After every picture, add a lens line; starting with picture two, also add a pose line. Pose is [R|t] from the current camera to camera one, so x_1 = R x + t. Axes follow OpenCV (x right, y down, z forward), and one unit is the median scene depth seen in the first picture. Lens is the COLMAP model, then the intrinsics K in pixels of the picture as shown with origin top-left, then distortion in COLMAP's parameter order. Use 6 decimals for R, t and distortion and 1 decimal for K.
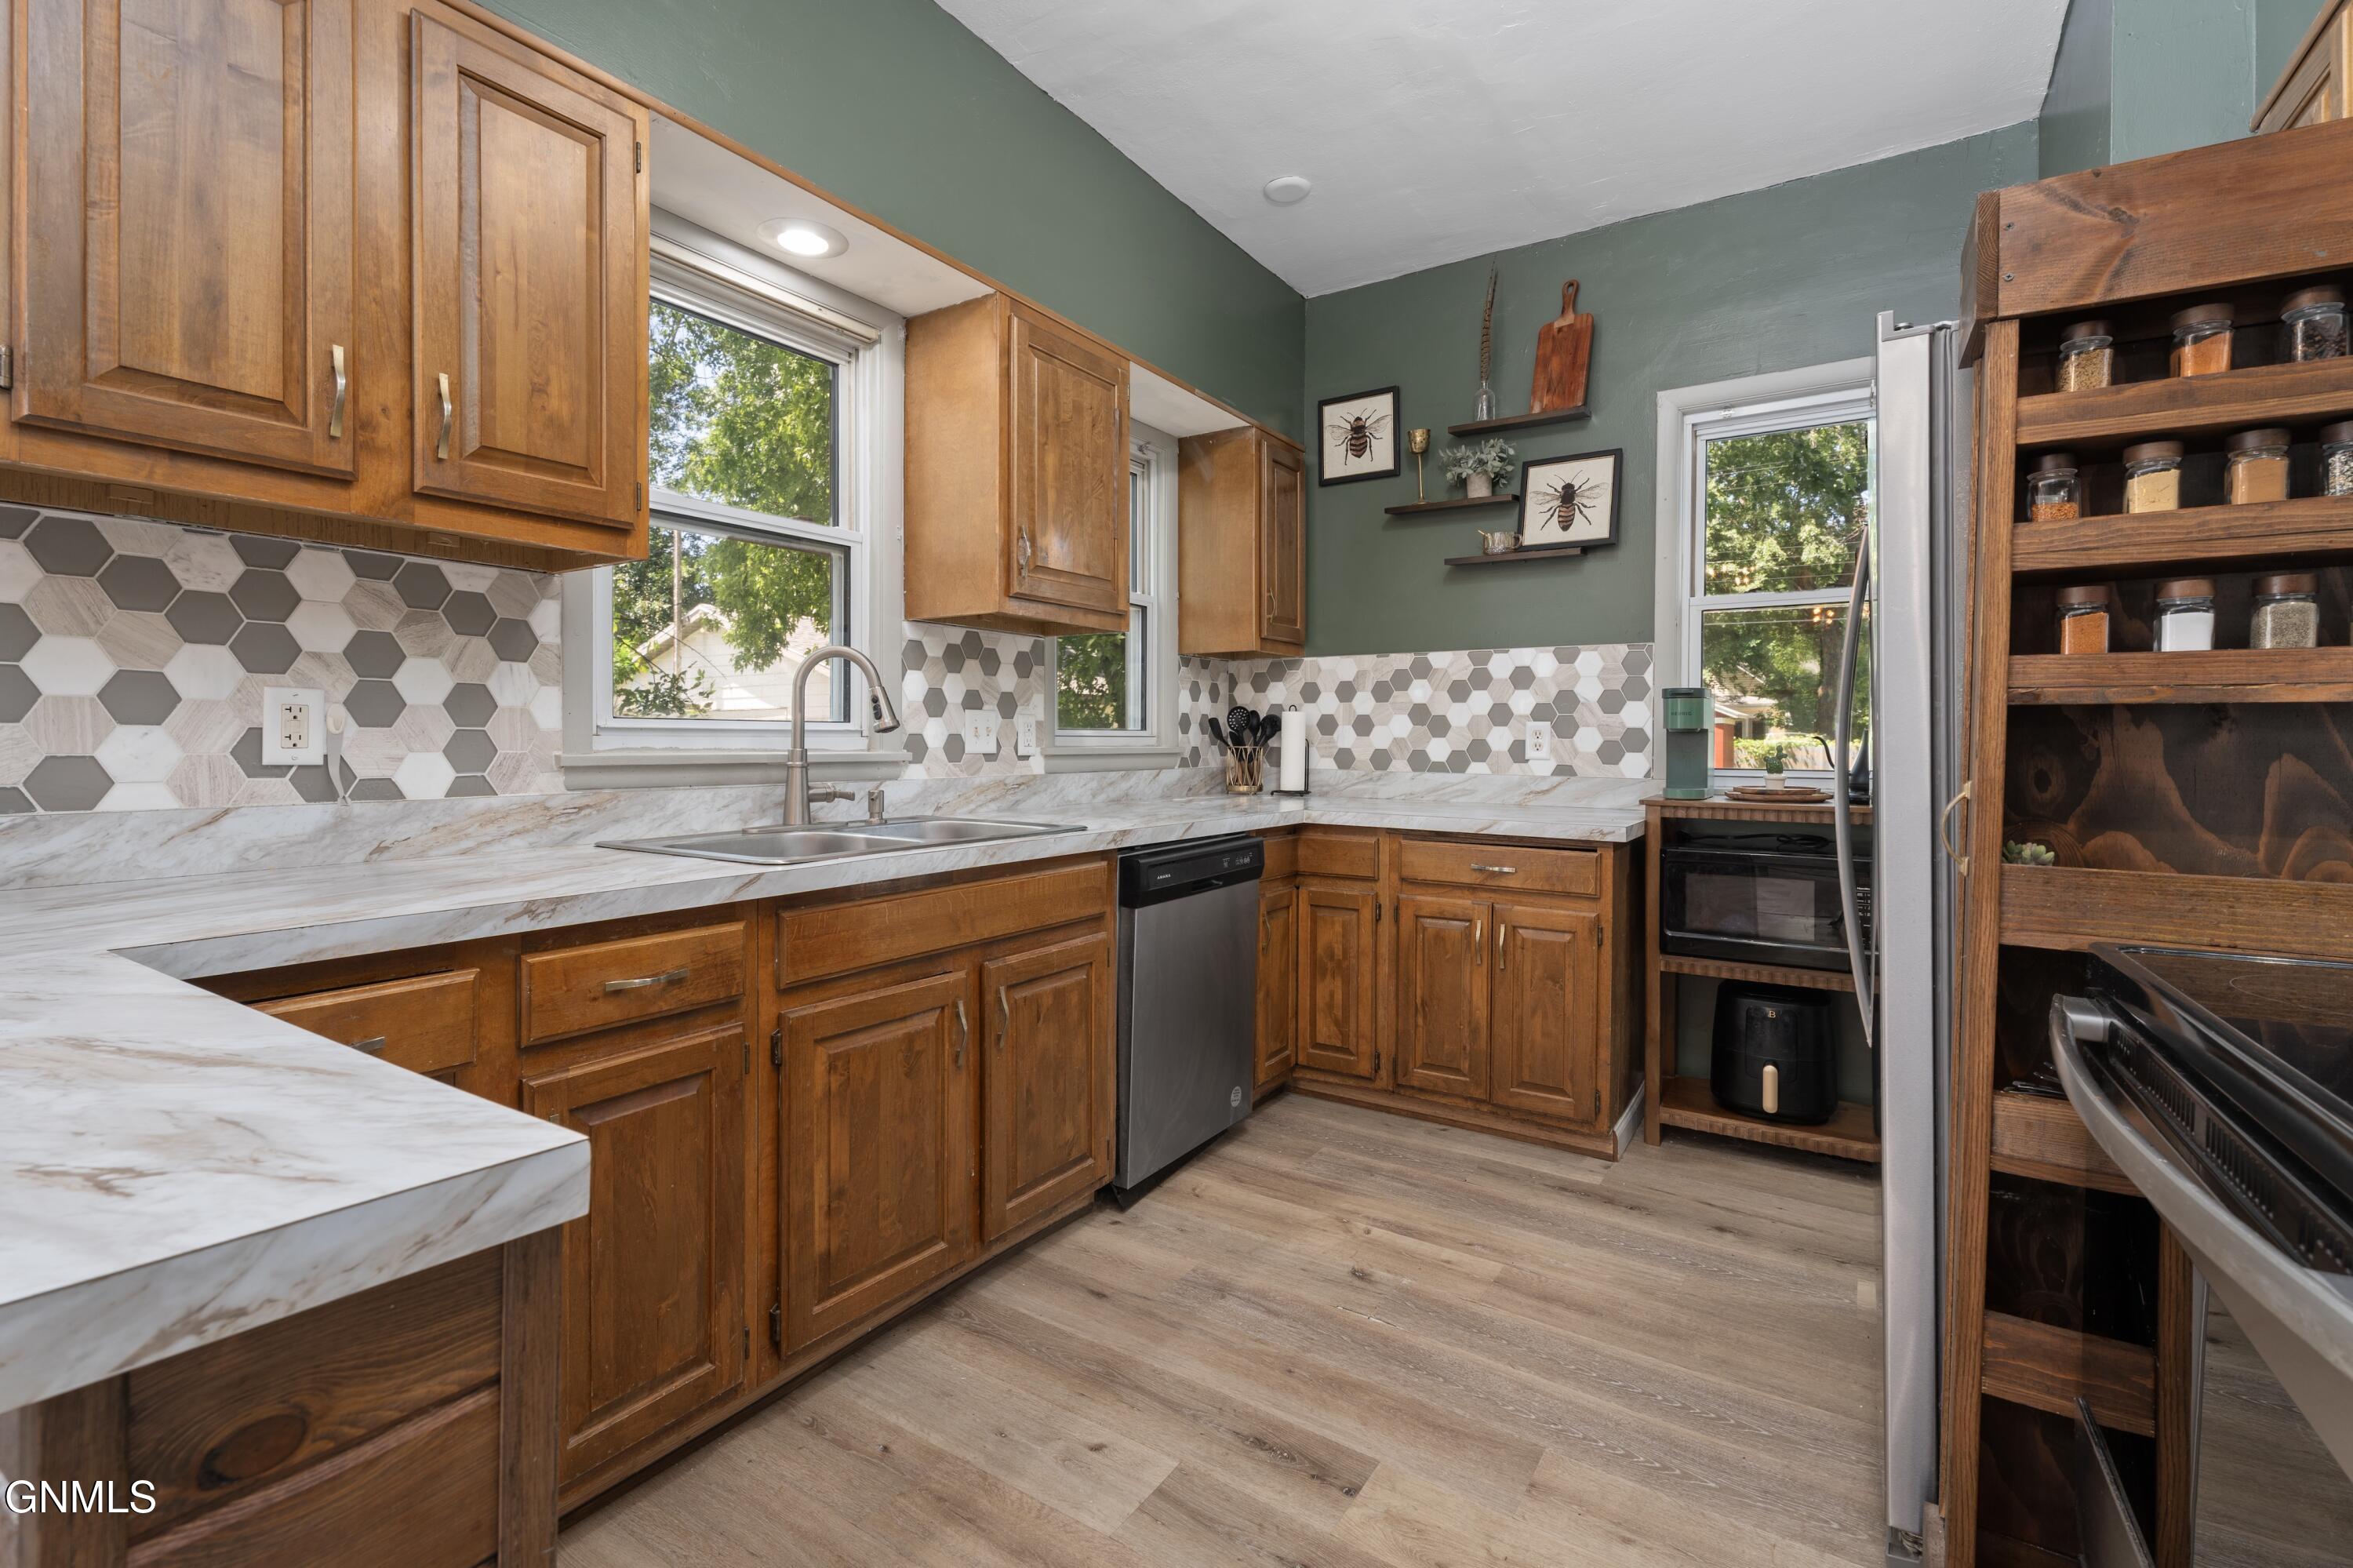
lens RADIAL K [[1055.4, 0, 1178.1], [0, 1055.4, 751.6], [0, 0, 1]] dist [-0.000645, 0.002737]
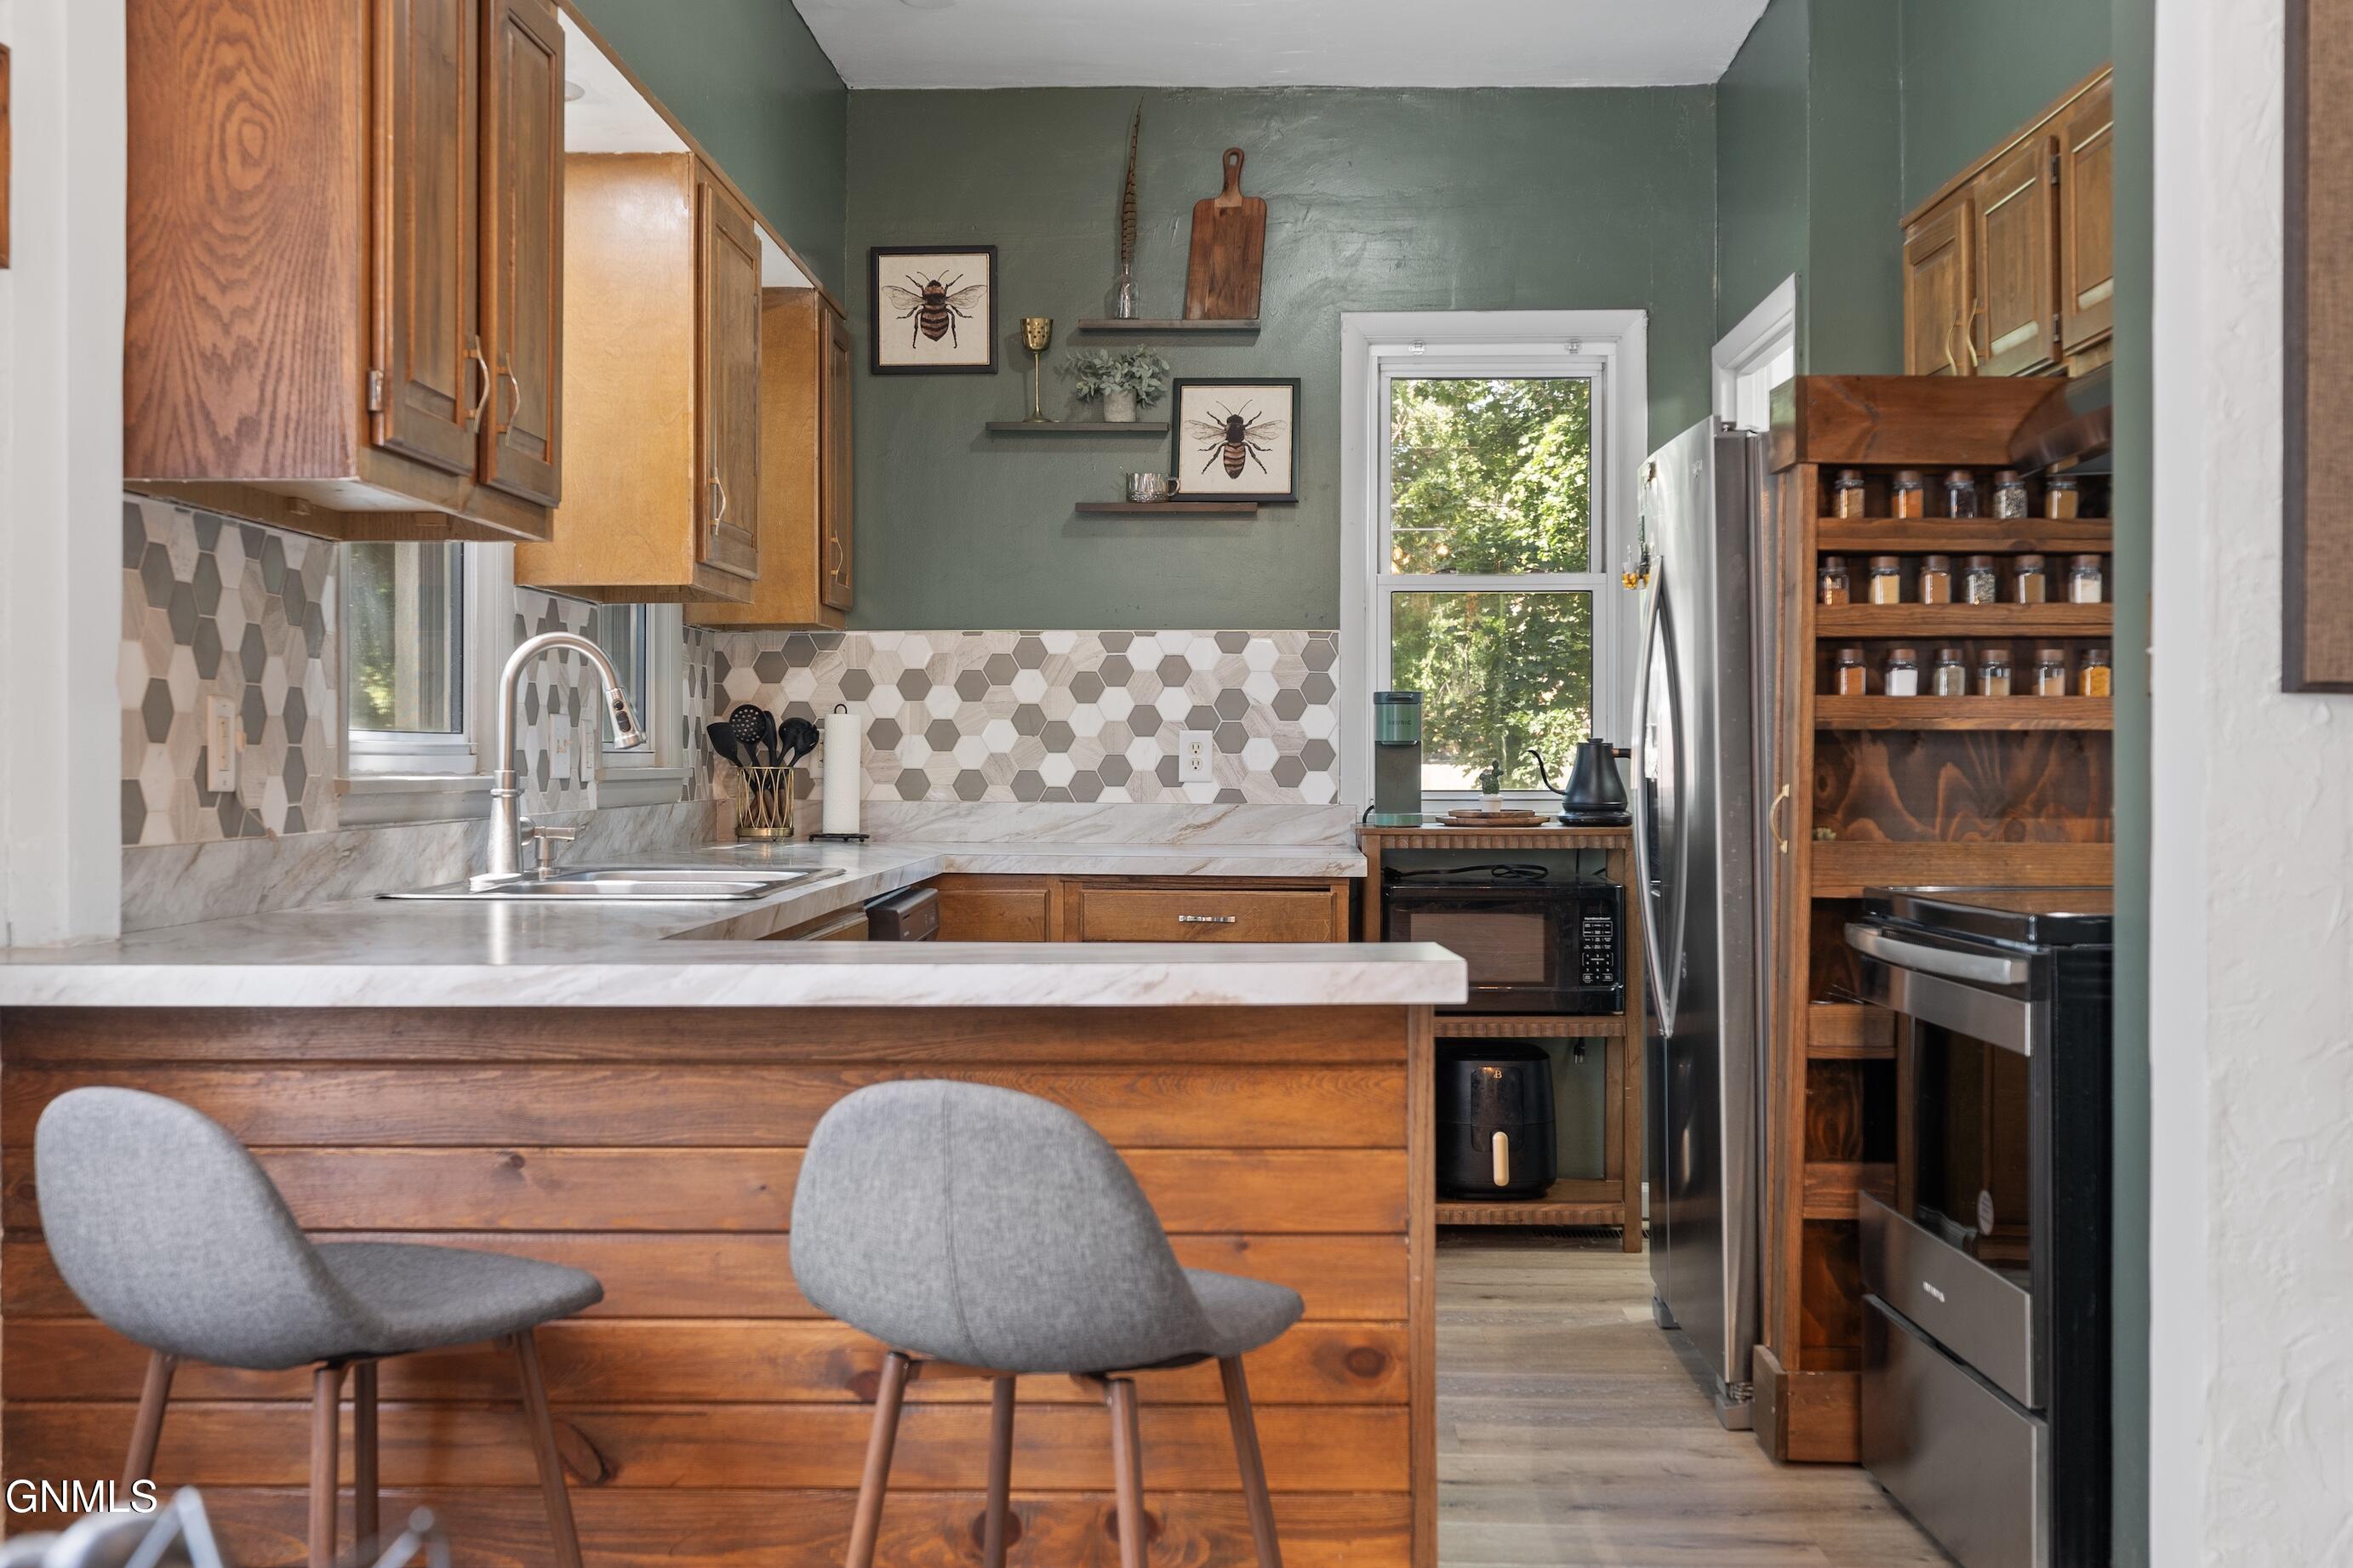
lens RADIAL K [[2478.8, 0, 1184.6], [0, 2478.8, 750.3], [0, 0, 1]] dist [-0.004187, 0.000000]
pose [[0.853584, -0.002615, 0.520948, -1.016330], [0.009611, 0.999896, -0.010729, 0.007170], [-0.520866, 0.014165, 0.853521, -0.854287]]
